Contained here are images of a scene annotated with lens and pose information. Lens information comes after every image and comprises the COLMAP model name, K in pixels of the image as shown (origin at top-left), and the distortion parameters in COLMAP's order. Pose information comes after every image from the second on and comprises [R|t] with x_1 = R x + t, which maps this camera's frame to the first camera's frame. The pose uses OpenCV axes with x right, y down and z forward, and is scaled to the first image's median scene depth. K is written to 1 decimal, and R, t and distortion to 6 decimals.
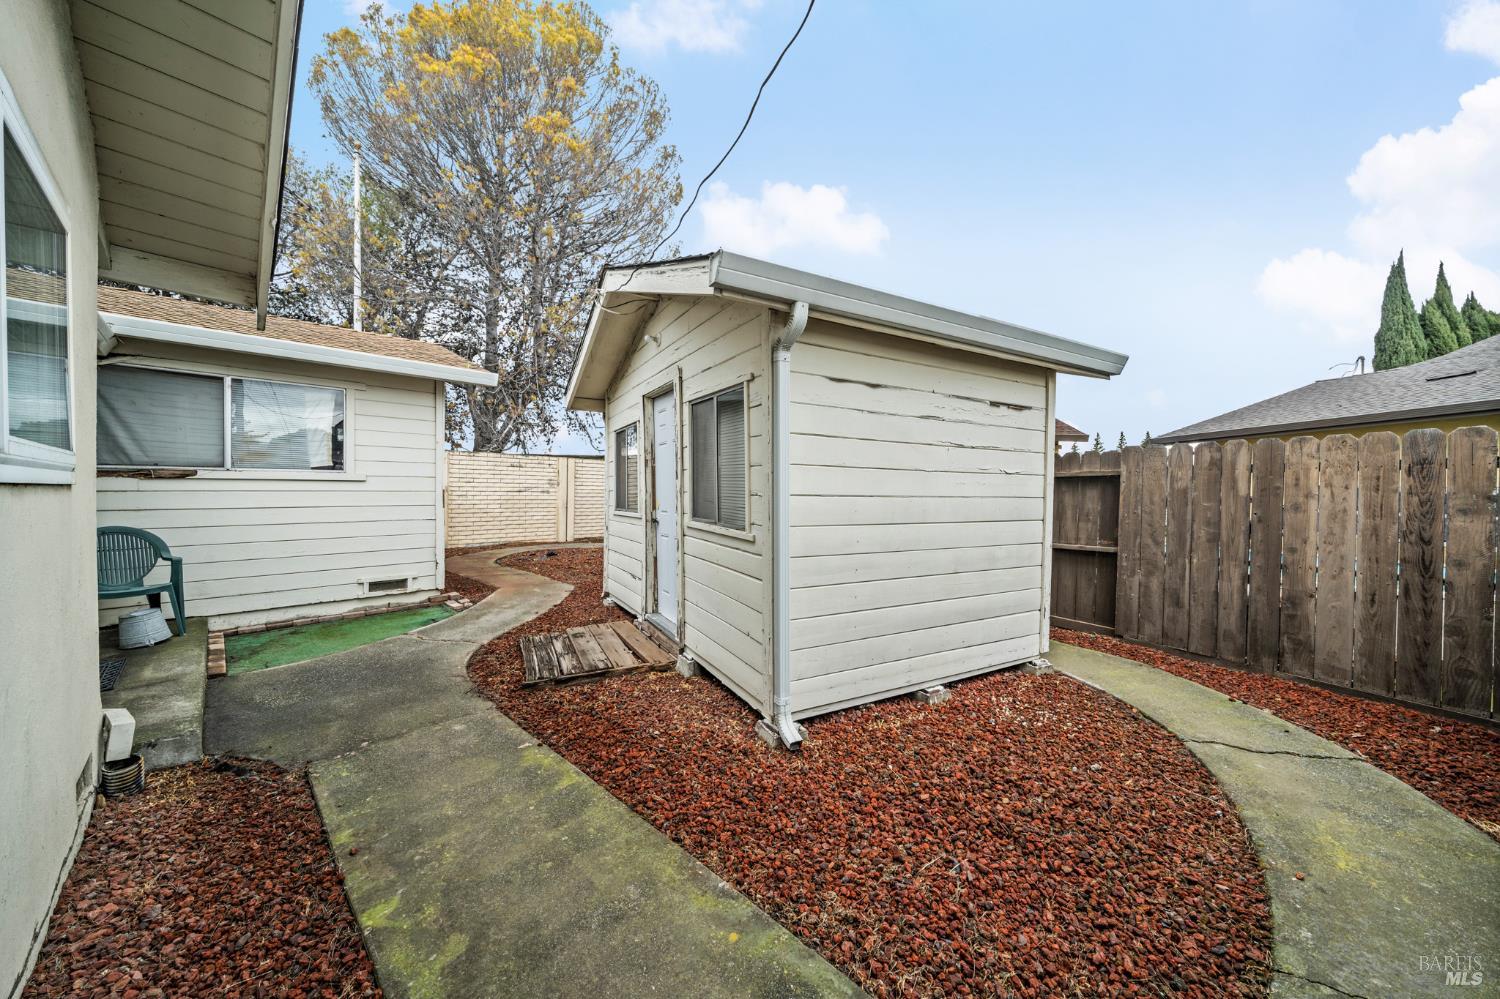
lens RADIAL K [[516.1, 0, 745.4], [0, 516.1, 501.9], [0, 0, 1]] dist [-0.002051, 0.000220]
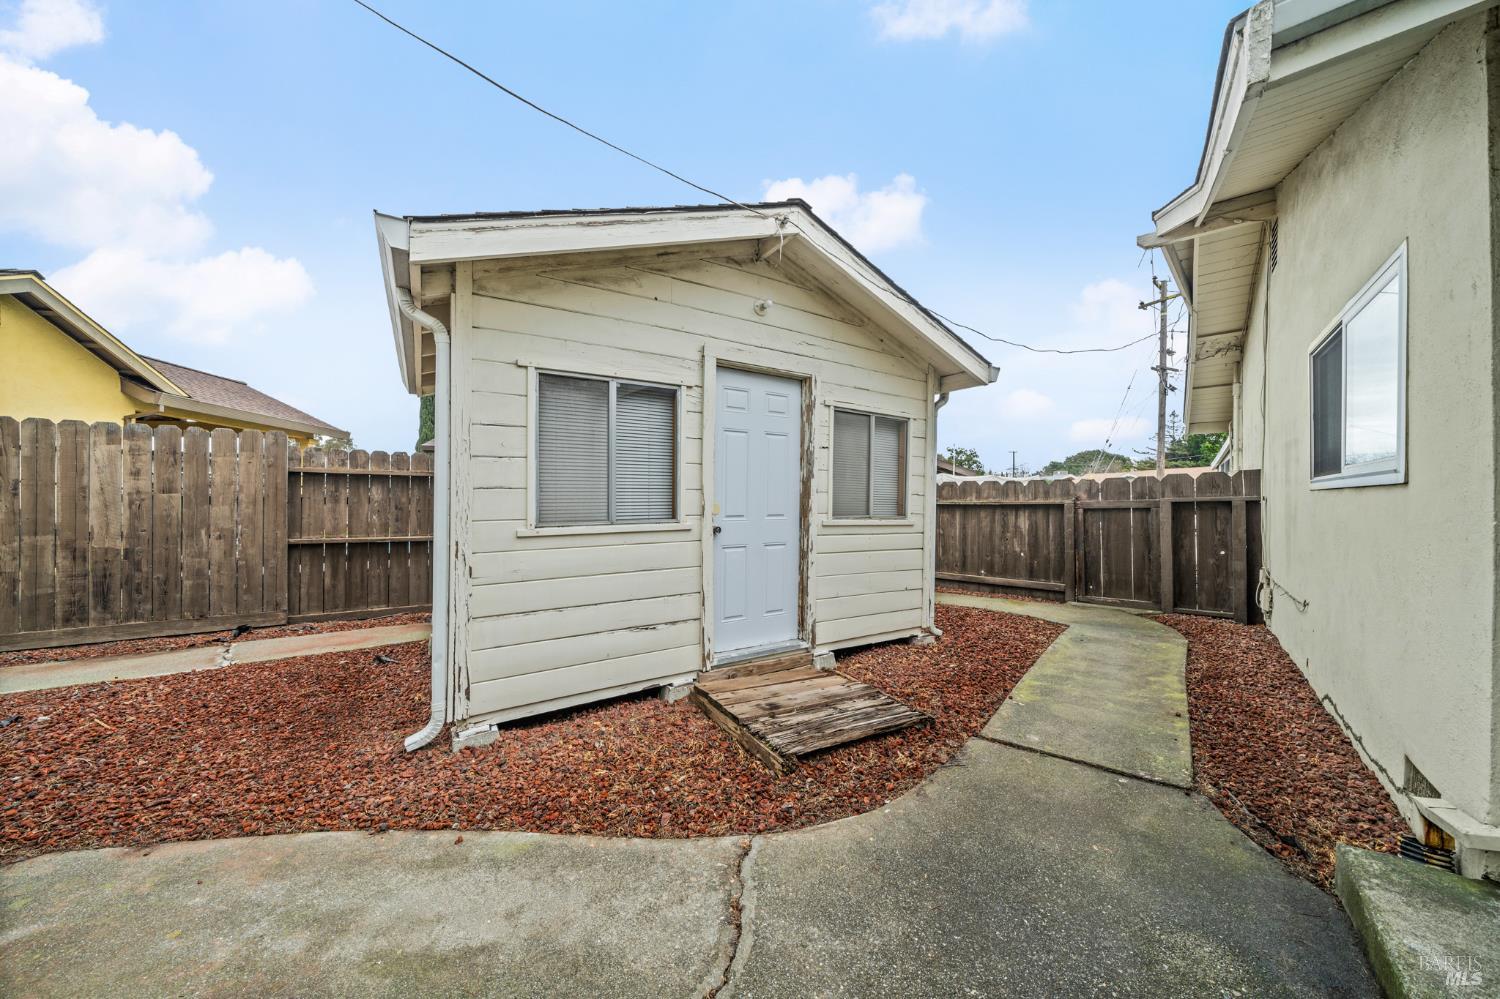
lens RADIAL K [[516.1, 0, 743.0], [0, 516.1, 490.8], [0, 0, 1]] dist [-0.002051, 0.000220]
pose [[-0.071666, -0.013491, 0.997337, -1.161438], [0.006337, 0.999882, 0.013980, -0.037746], [-0.997409, 0.007322, -0.071572, 1.265621]]
